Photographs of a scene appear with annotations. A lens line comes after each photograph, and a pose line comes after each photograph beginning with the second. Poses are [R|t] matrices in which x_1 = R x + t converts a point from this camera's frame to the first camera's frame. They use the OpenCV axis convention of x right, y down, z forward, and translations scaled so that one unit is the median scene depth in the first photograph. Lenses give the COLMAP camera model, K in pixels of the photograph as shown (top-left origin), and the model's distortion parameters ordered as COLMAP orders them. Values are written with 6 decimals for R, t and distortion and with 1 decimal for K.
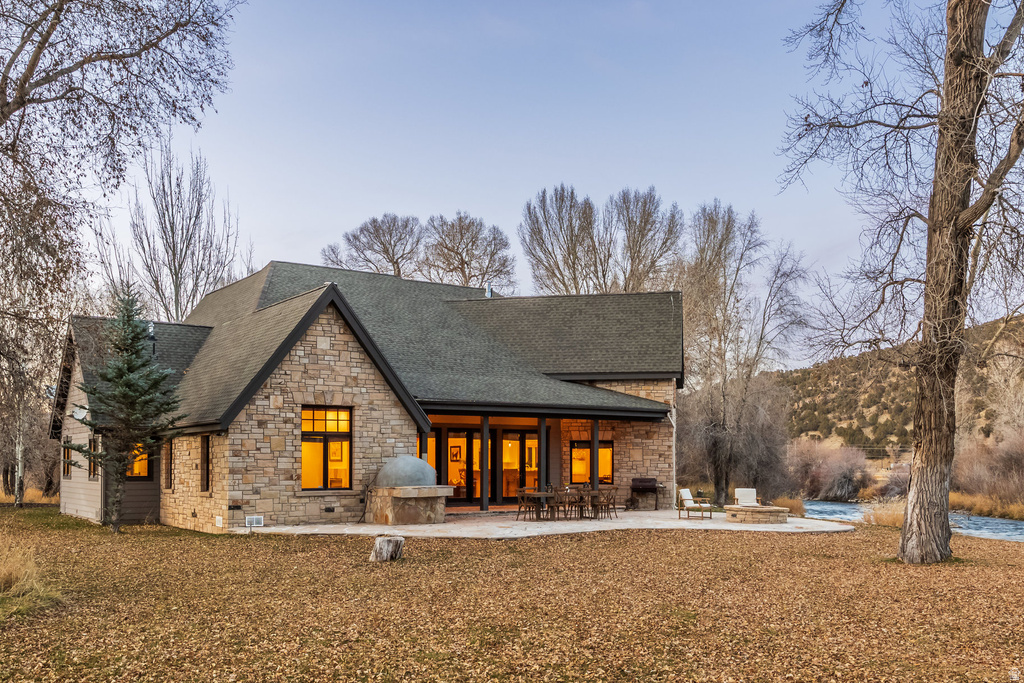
lens RADIAL K [[941.9, 0, 483.8], [0, 941.9, 427.8], [0, 0, 1]] dist [0.039573, 0.005343]
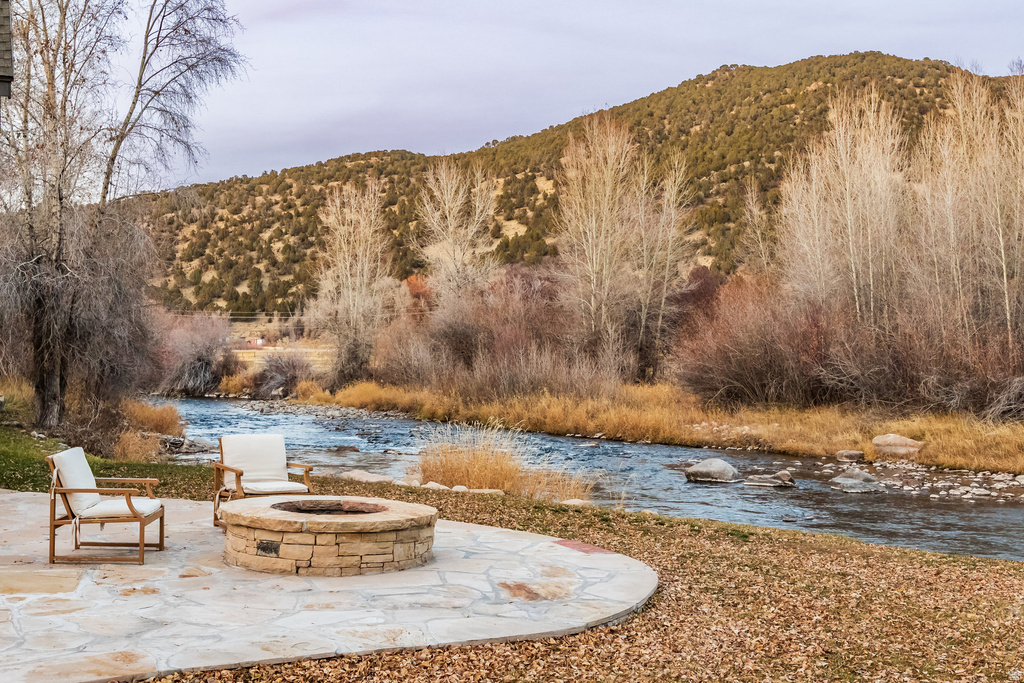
lens RADIAL K [[1307.0, 0, 493.5], [0, 1307.0, 342.4], [0, 0, 1]] dist [0.060680, 0.030927]
pose [[0.814051, 0.003469, 0.580783, 0.071649], [-0.028488, 0.999017, 0.033962, 0.013204], [-0.580094, -0.044192, 0.813350, 0.493235]]
